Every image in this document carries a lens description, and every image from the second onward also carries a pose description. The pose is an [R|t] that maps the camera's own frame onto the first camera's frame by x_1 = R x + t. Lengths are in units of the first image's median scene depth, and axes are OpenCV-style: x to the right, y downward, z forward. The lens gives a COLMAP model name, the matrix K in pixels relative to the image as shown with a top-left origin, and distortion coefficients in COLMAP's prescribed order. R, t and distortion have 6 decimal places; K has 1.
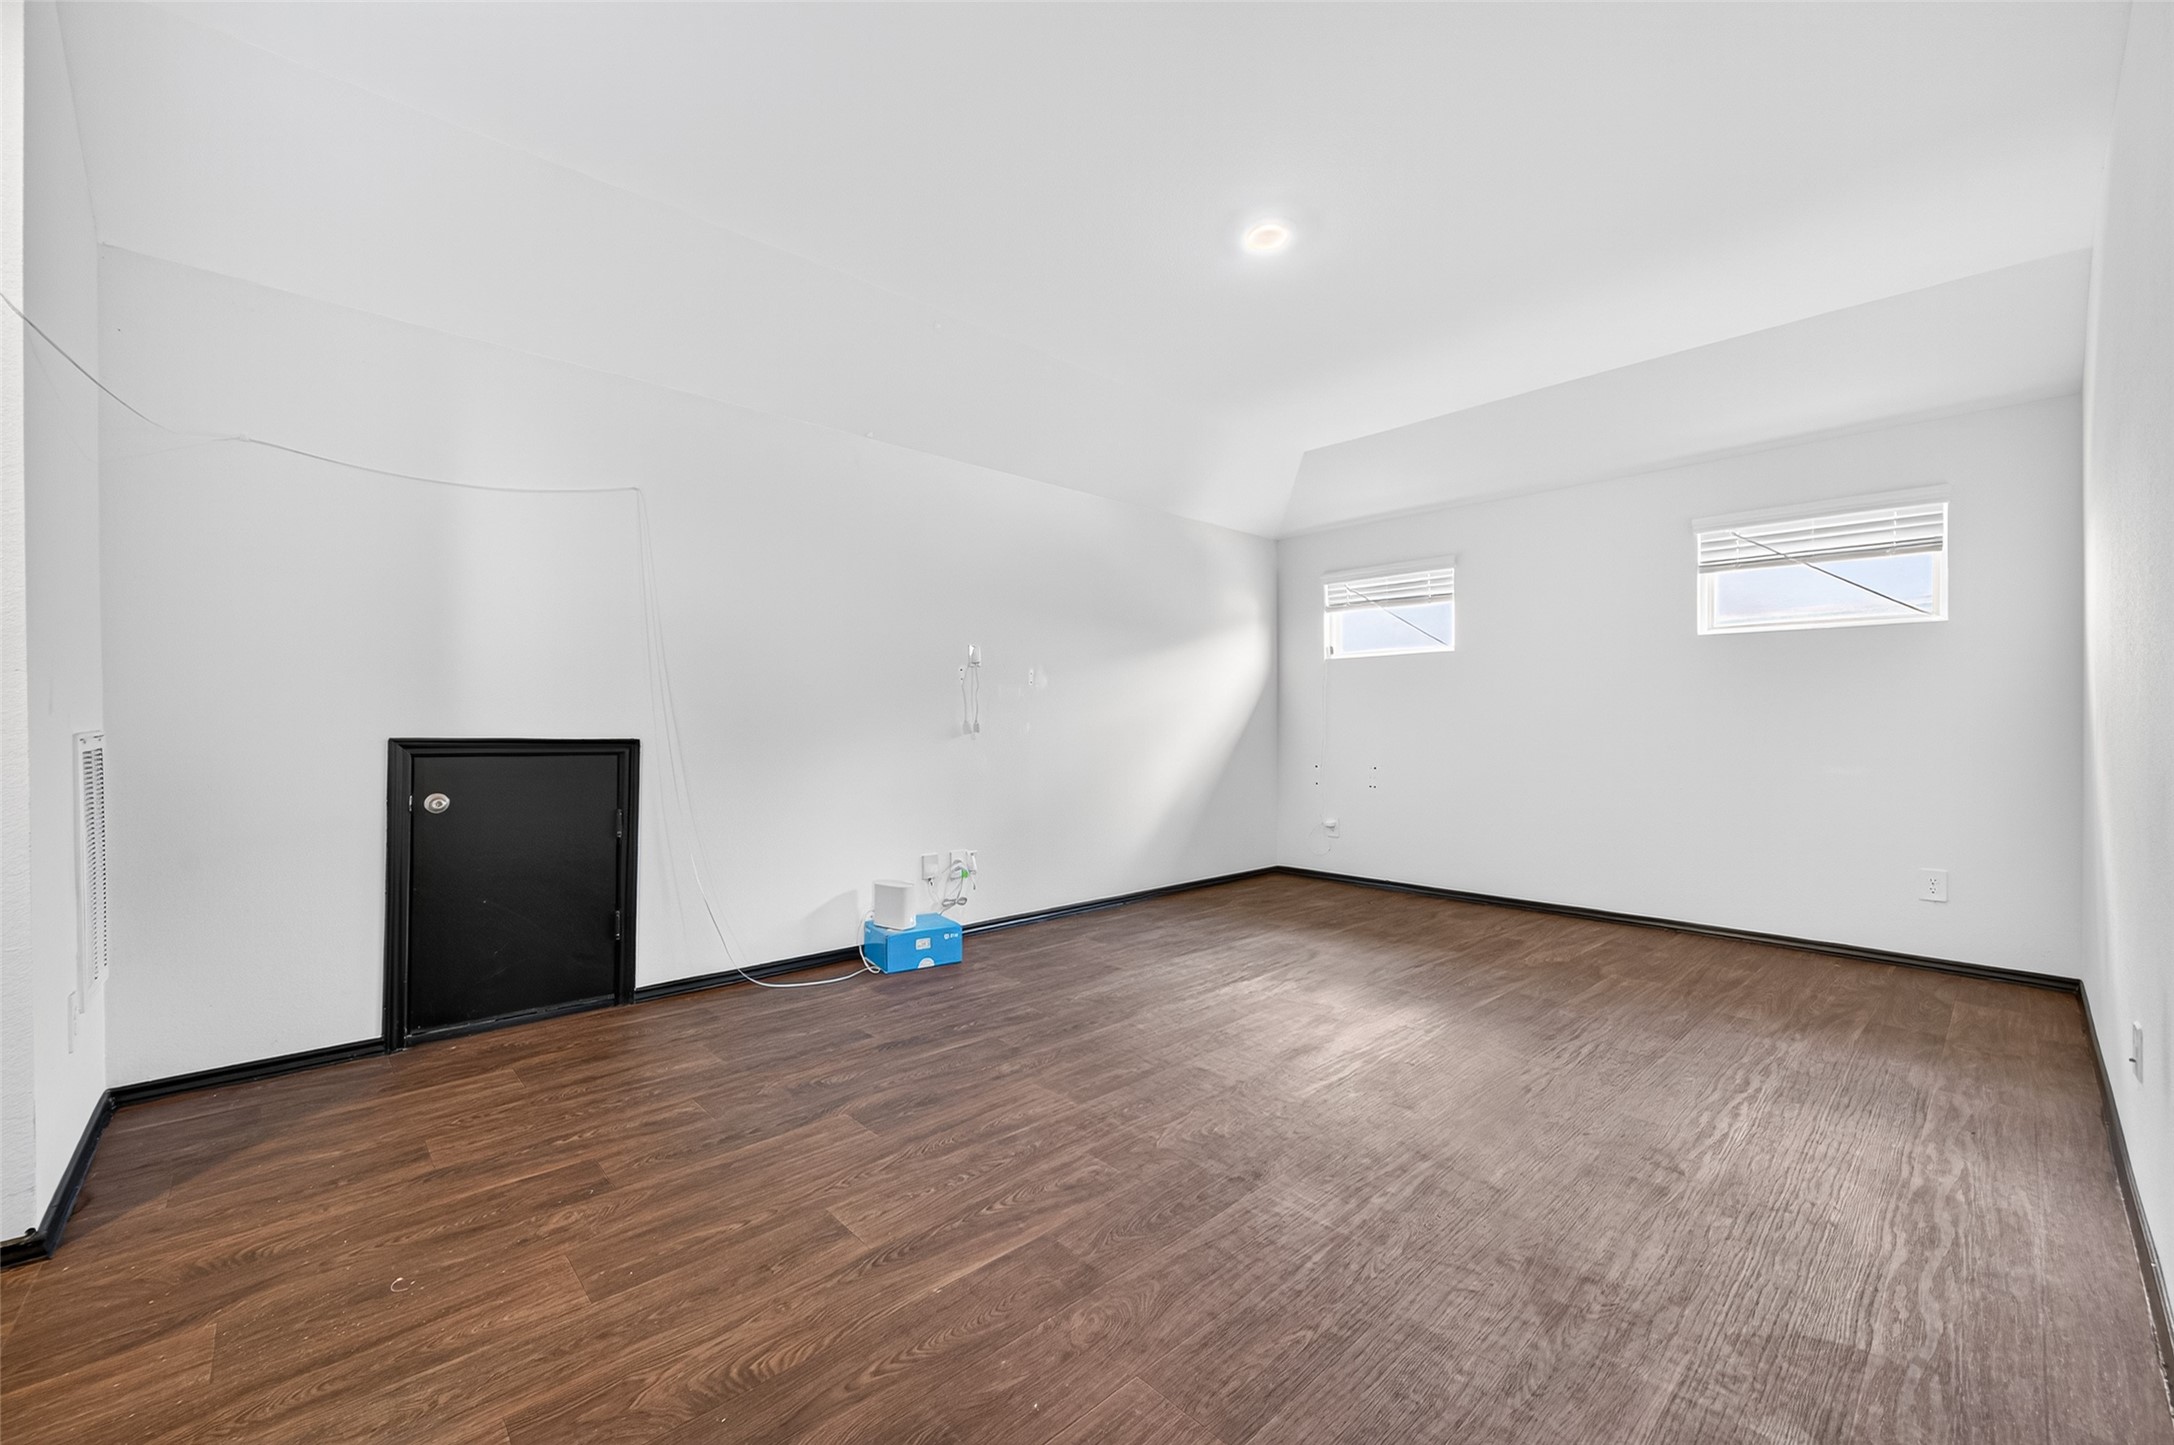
lens RADIAL K [[853.0, 0, 1087.0], [0, 853.0, 722.5], [0, 0, 1]] dist [0.002073, 0.000288]
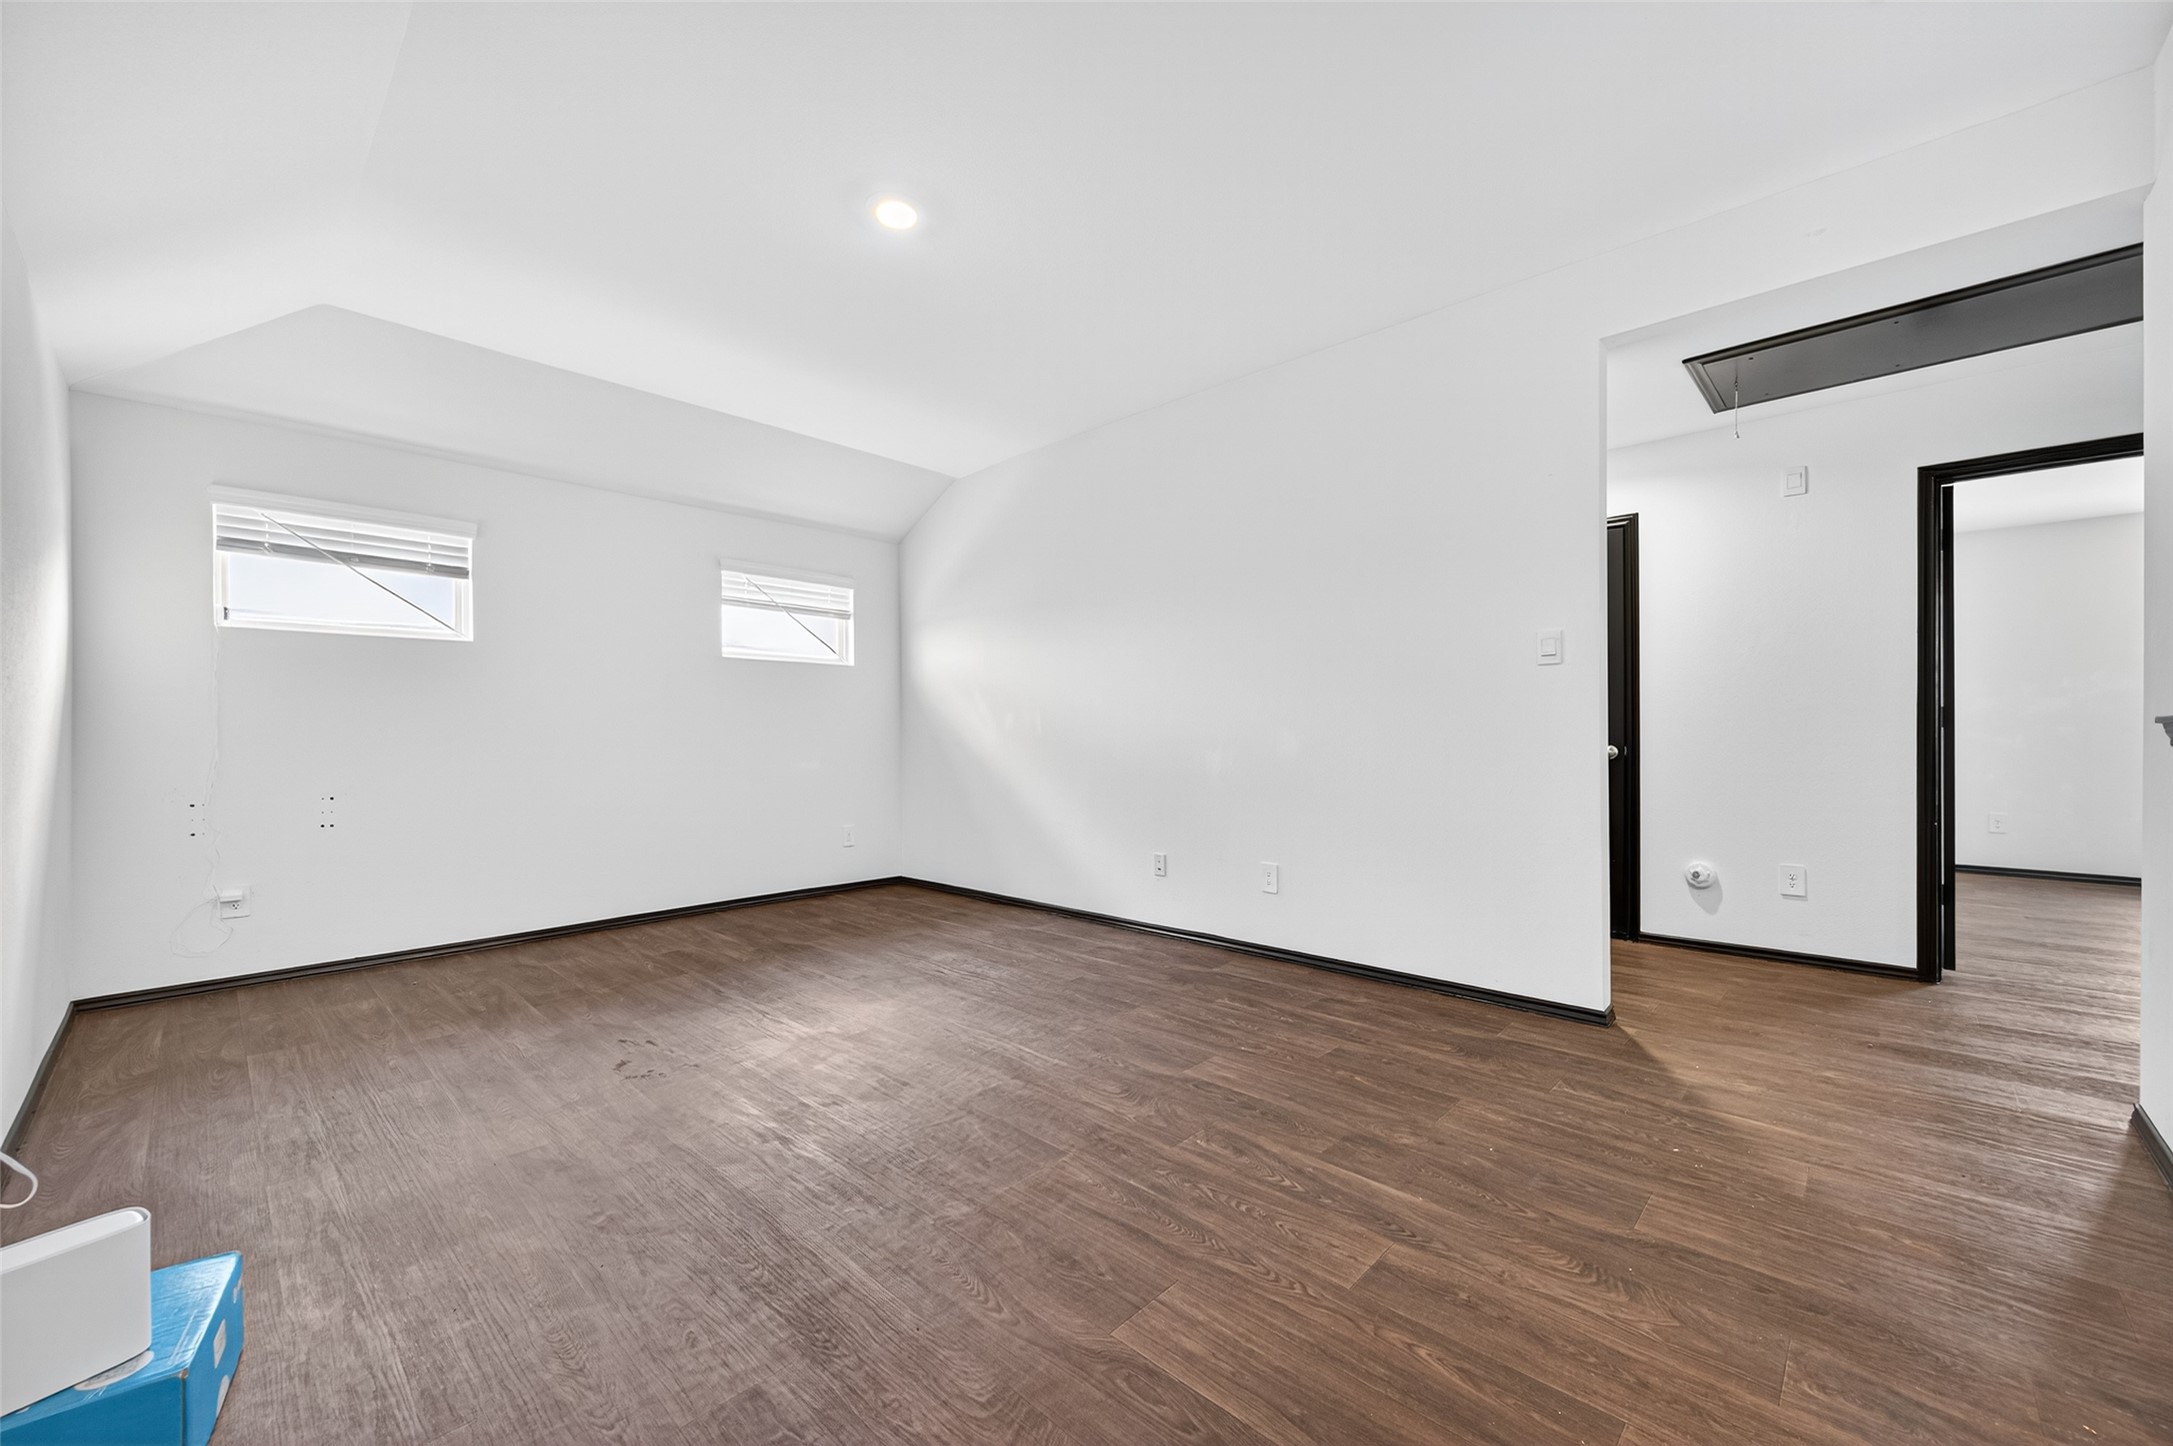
lens RADIAL K [[853.7, 0, 1086.5], [0, 853.7, 723.0], [0, 0, 1]] dist [0.015060, 0.000212]
pose [[-0.057469, 0.005273, 0.998333, -1.174154], [0.001505, 0.999985, -0.005196, -0.007389], [-0.998346, 0.001203, -0.057476, 1.316844]]
